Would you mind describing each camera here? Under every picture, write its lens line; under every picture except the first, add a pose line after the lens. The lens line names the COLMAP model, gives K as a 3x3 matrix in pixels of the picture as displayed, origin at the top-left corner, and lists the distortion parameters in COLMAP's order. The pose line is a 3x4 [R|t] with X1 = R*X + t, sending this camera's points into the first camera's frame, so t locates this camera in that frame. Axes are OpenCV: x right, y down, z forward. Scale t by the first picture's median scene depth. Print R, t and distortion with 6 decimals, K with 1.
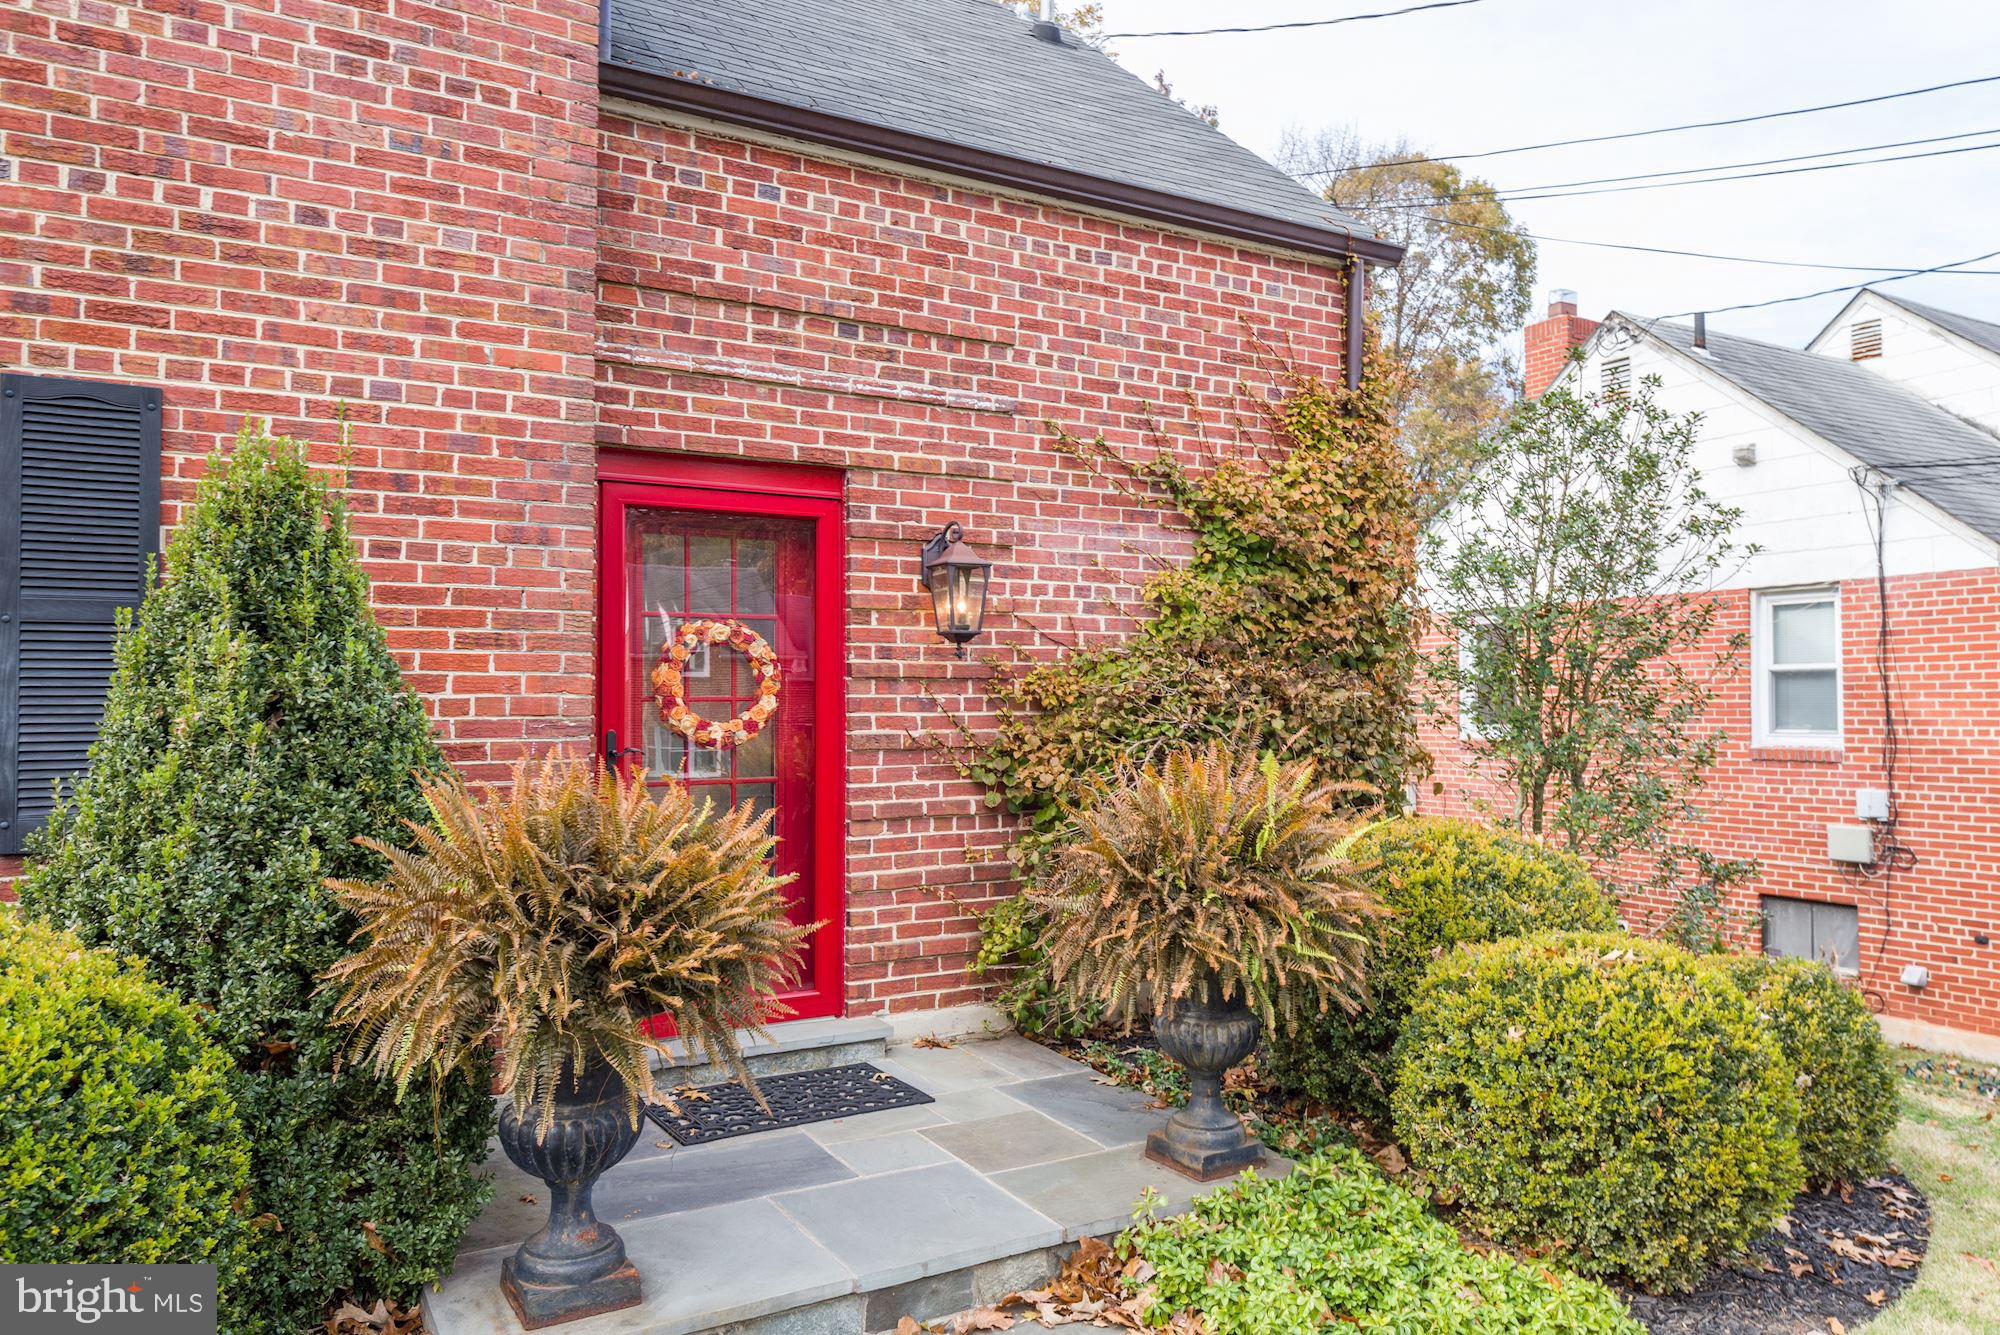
lens RADIAL K [[1368.9, 0, 1025.3], [0, 1368.9, 662.1], [0, 0, 1]] dist [0.034947, -0.029607]
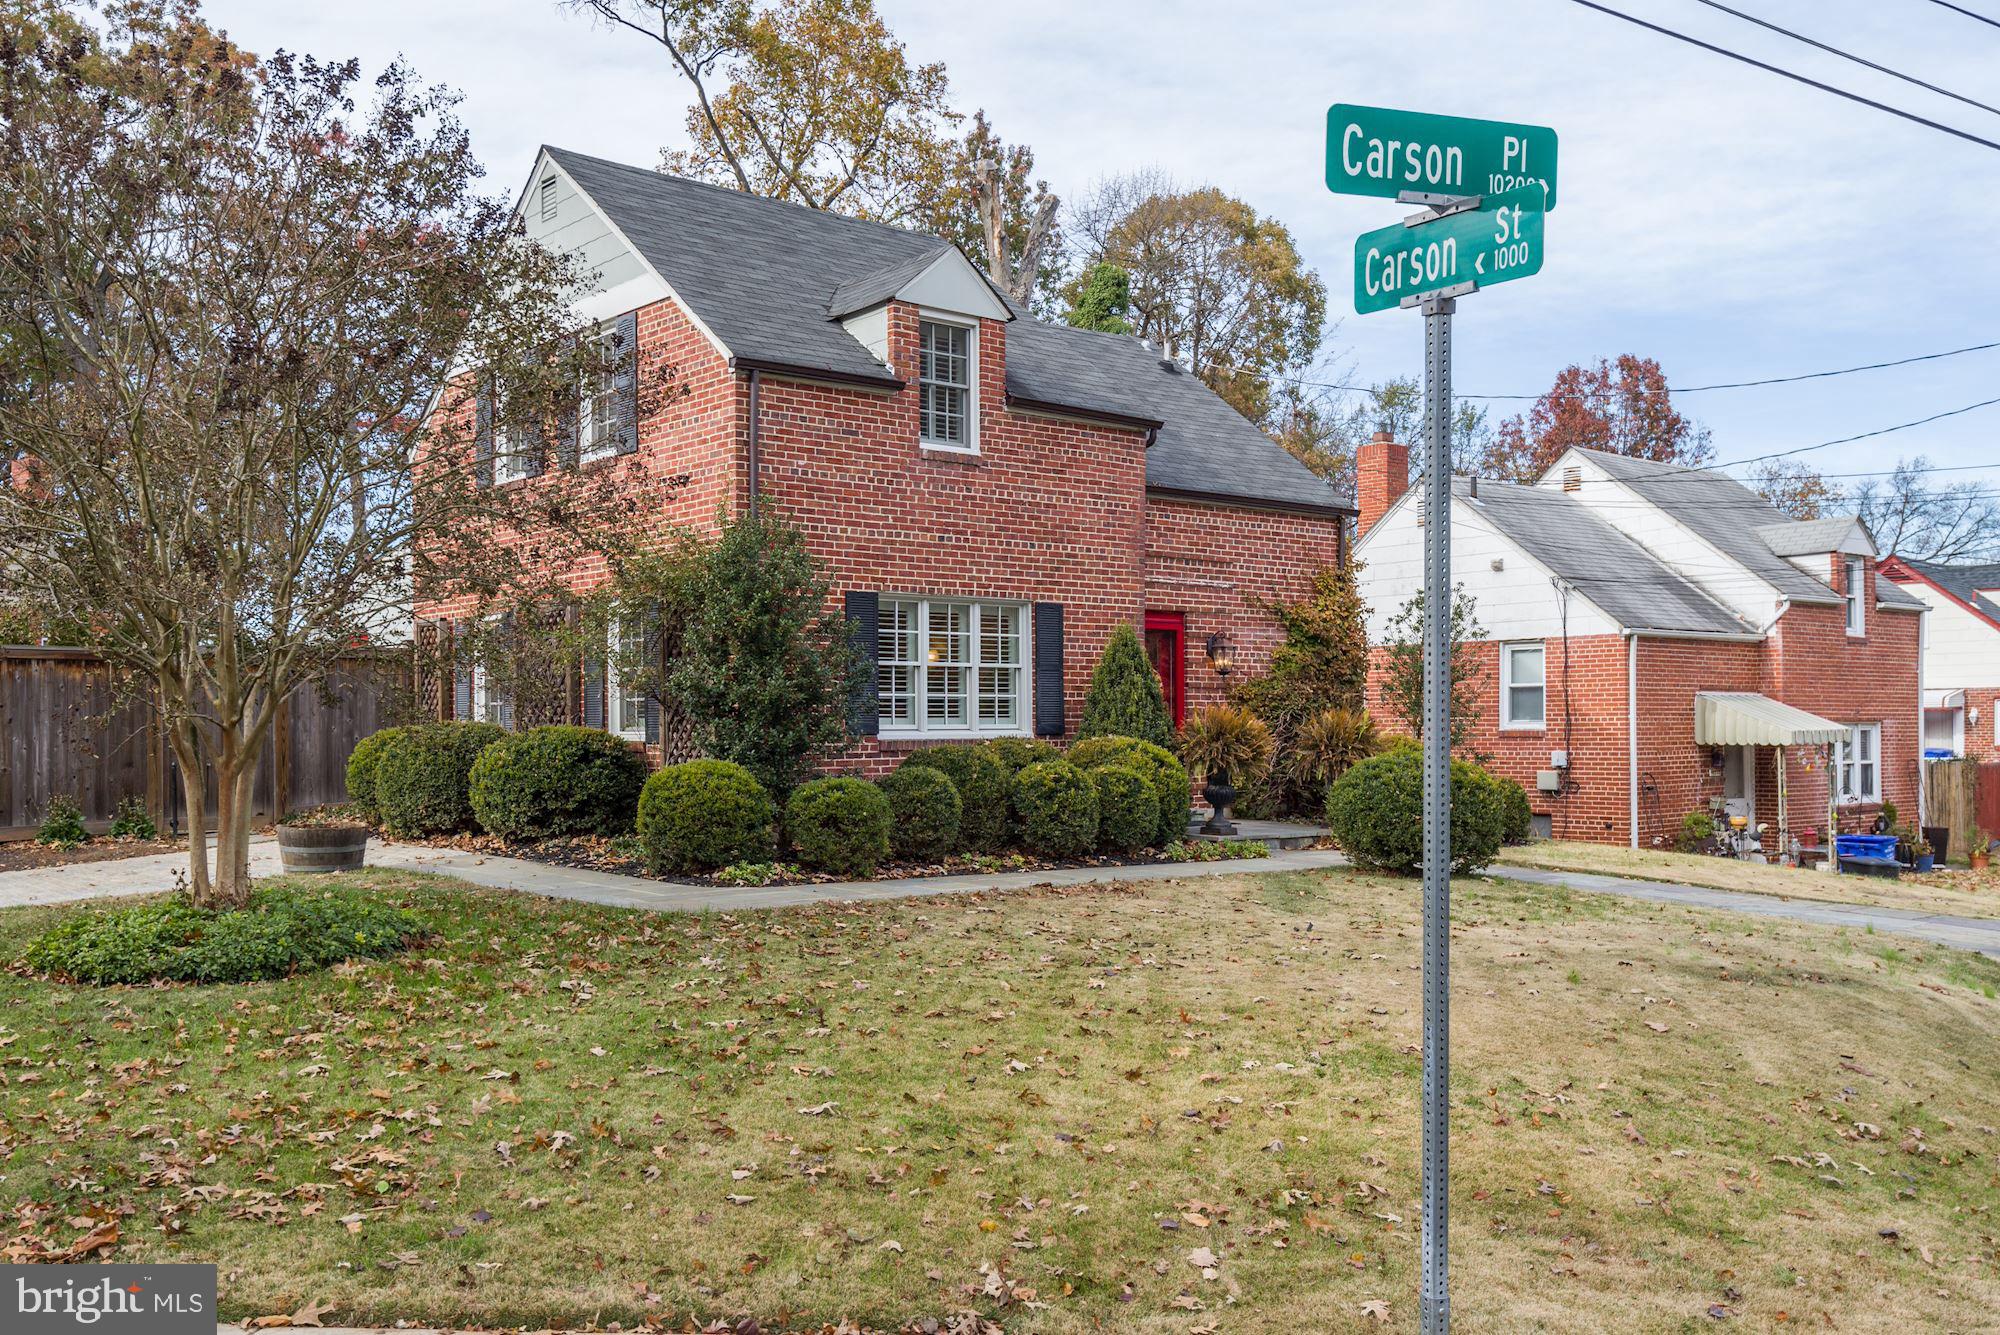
lens RADIAL K [[1763.2, 0, 875.3], [0, 1763.2, 718.1], [0, 0, 1]] dist [0.030401, -0.020433]
pose [[0.990869, 0.000166, 0.134828, -1.247669], [-0.003214, 0.999744, 0.022394, -0.004860], [-0.134790, -0.022623, 0.990616, -2.484986]]
